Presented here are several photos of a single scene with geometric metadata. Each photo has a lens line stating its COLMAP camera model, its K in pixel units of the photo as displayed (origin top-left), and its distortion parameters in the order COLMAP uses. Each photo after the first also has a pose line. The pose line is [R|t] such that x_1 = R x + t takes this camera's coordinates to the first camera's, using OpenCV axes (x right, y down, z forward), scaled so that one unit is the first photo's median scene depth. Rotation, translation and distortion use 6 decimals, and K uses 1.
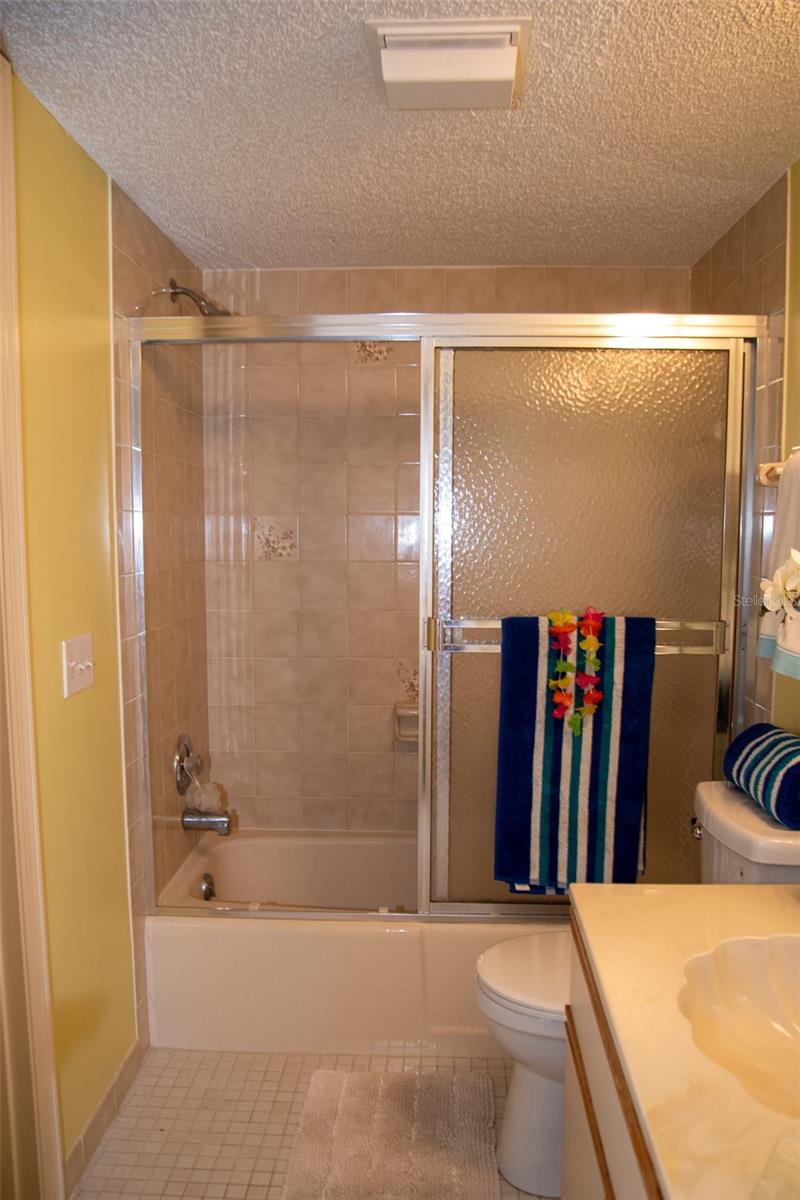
lens RADIAL K [[987.5, 0, 400.0], [0, 987.5, 600.0], [0, 0, 1]] dist [-0.136475, 0.130817]
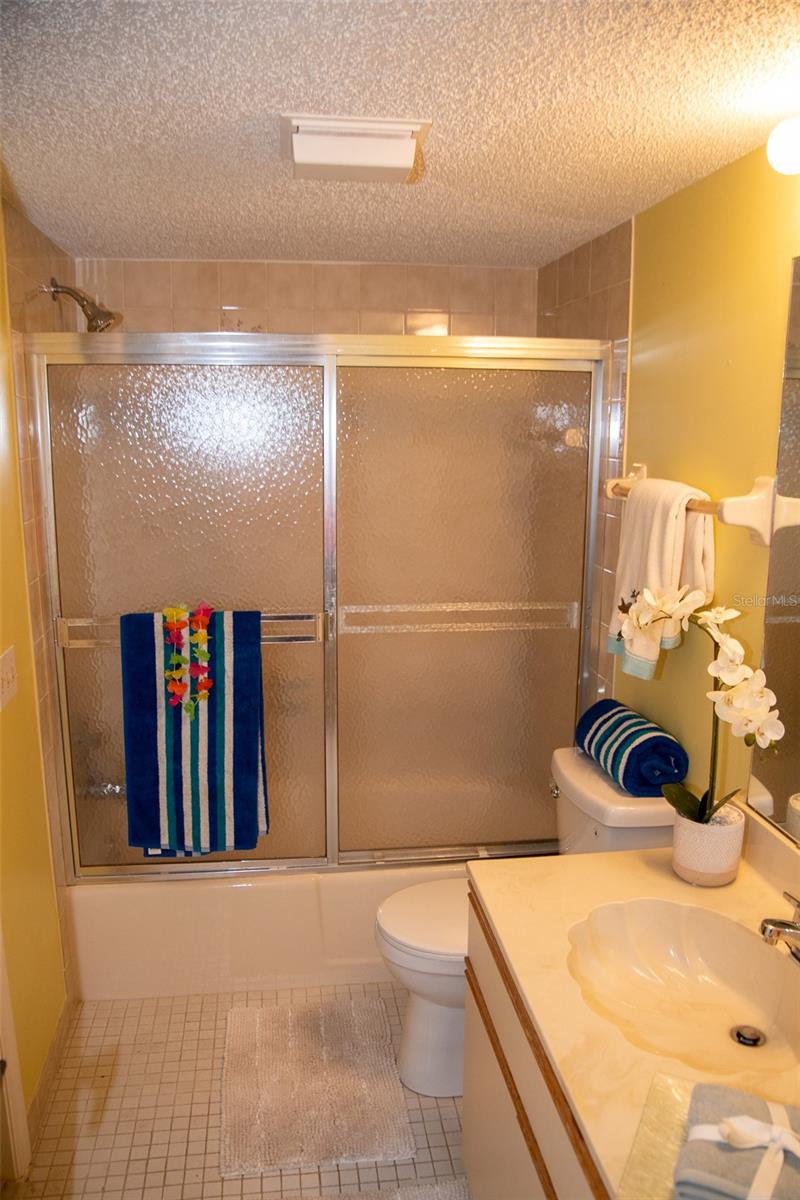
lens RADIAL K [[971.6, 0, 394.4], [0, 971.6, 588.7], [0, 0, 1]] dist [-0.127252, 0.108055]
pose [[0.983515, -0.032122, 0.177948, -0.096097], [0.014321, 0.994841, 0.100430, -0.139323], [-0.180256, -0.096226, 0.978902, -0.107736]]
